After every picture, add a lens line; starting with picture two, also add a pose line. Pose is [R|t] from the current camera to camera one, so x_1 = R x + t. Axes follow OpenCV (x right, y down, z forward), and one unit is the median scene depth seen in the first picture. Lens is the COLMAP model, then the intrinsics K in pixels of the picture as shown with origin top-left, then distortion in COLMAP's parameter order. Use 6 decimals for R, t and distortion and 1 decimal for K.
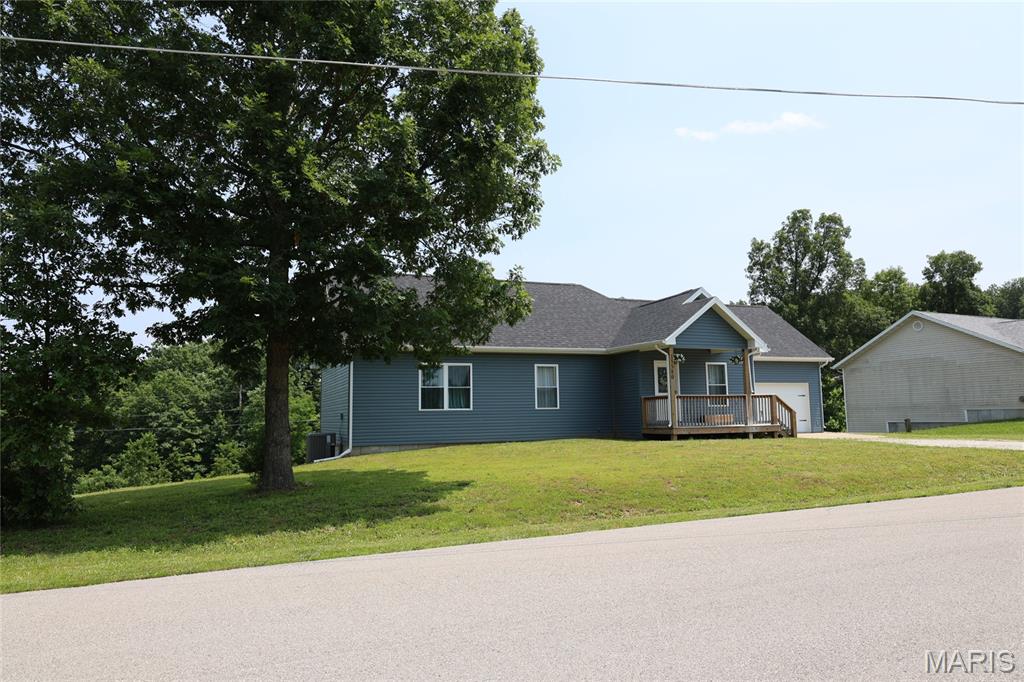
lens RADIAL K [[687.3, 0, 526.1], [0, 687.3, 343.3], [0, 0, 1]] dist [0.017048, 0.002675]
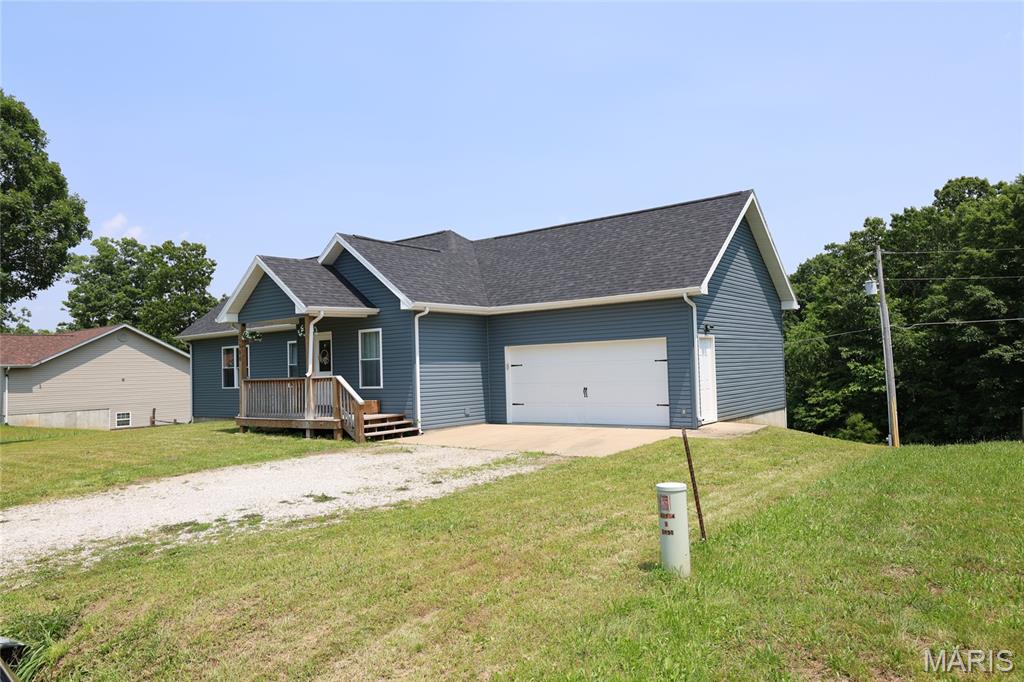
lens RADIAL K [[687.3, 0, 526.1], [0, 687.3, 343.3], [0, 0, 1]] dist [0.017048, 0.002675]
pose [[0.579727, -0.051503, -0.813181, 0.956122], [0.108529, 0.993989, 0.014418, 0.050812], [0.807550, -0.096613, 0.581832, 0.710177]]
